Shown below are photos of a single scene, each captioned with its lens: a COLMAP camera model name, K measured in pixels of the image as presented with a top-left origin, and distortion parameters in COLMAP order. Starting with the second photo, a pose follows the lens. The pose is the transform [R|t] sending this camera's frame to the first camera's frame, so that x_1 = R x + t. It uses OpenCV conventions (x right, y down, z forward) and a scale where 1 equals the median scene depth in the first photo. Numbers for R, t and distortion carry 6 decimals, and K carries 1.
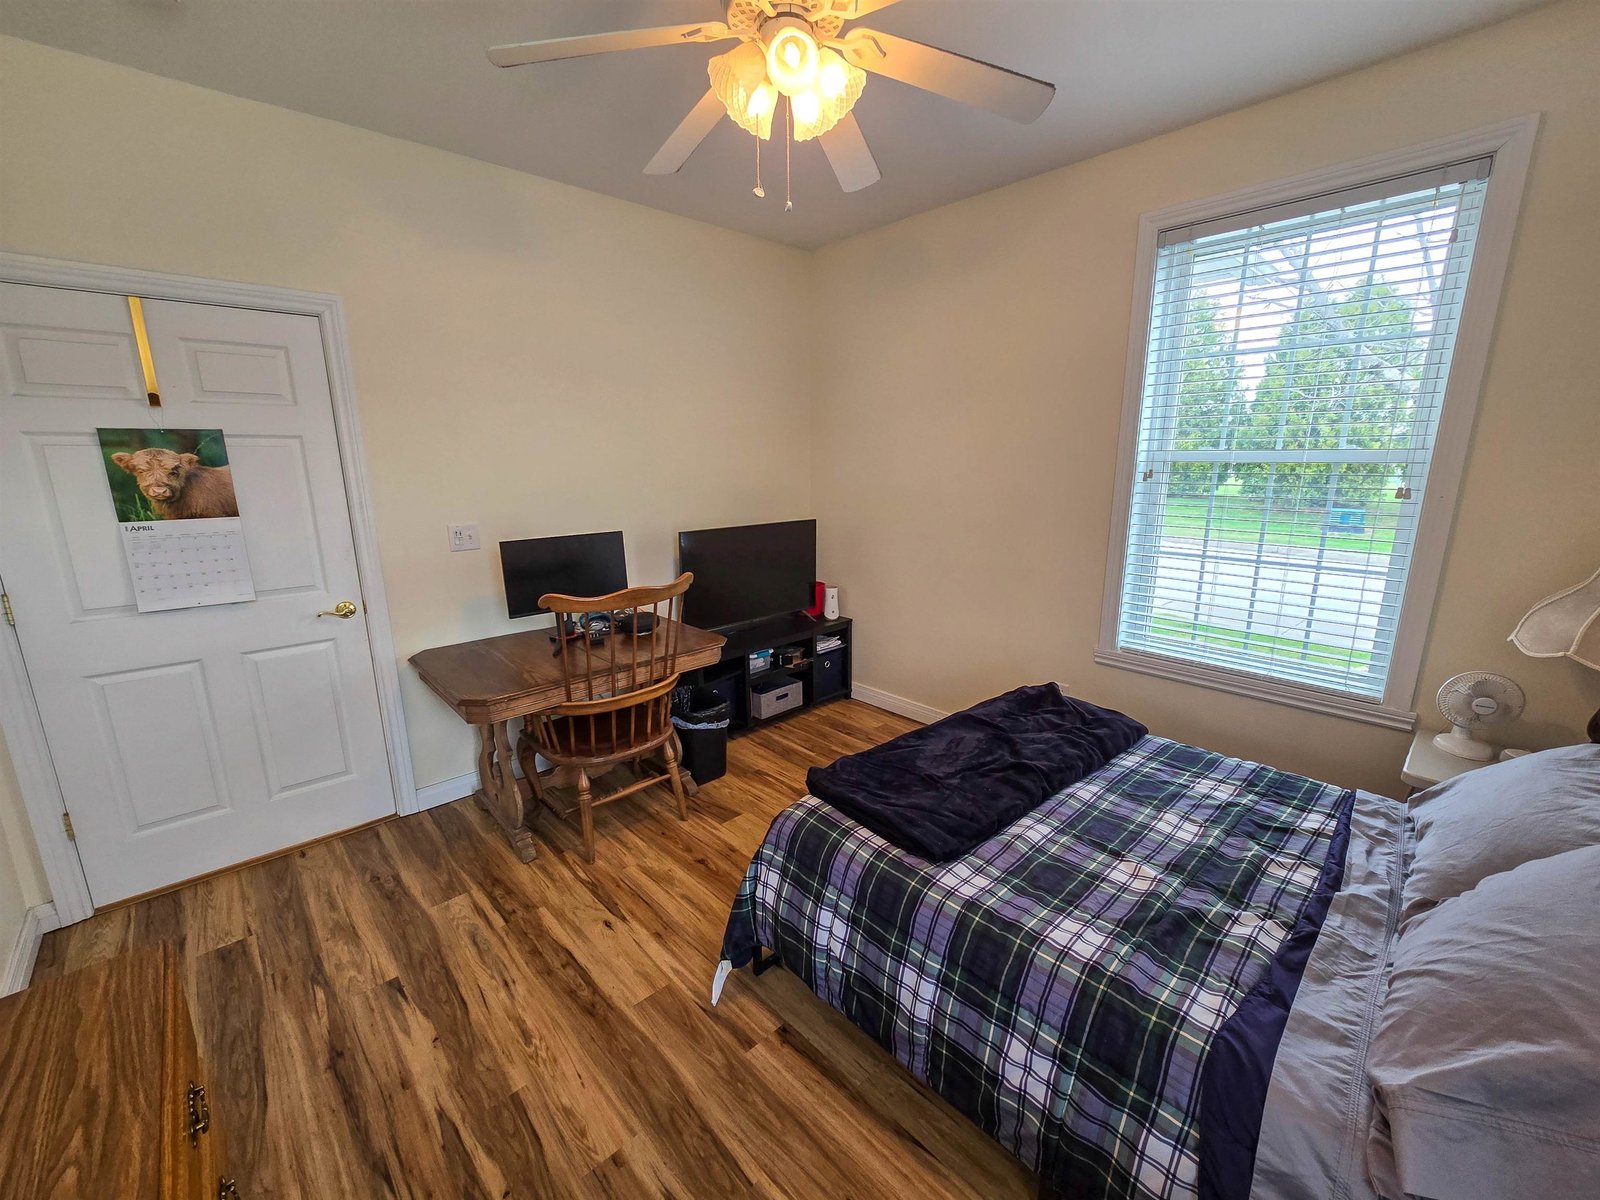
lens RADIAL K [[652.6, 0, 813.2], [0, 652.6, 603.9], [0, 0, 1]] dist [-0.003983, -0.001204]
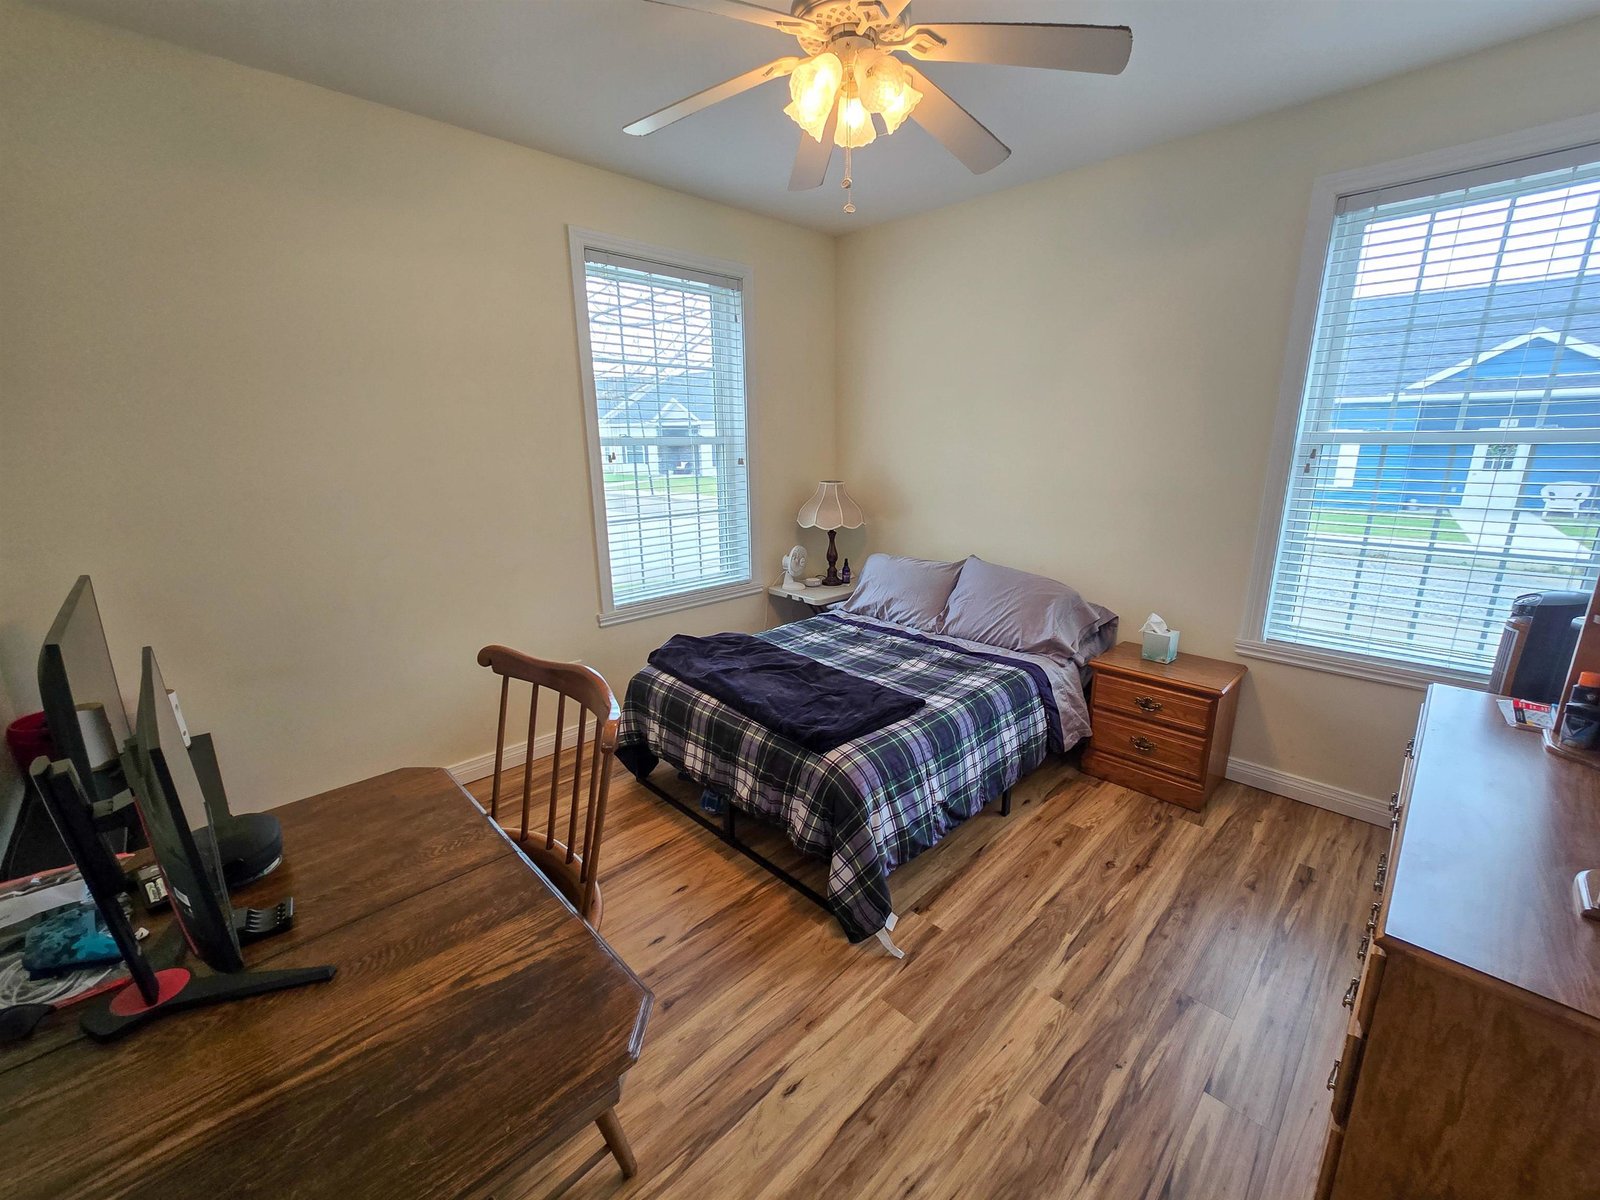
lens RADIAL K [[652.6, 0, 813.2], [0, 652.6, 603.9], [0, 0, 1]] dist [-0.003983, -0.001204]
pose [[-0.026302, -0.244001, 0.969418, -1.080279], [0.228878, 0.942524, 0.243441, -0.228175], [-0.973100, 0.228281, 0.031056, 1.014120]]
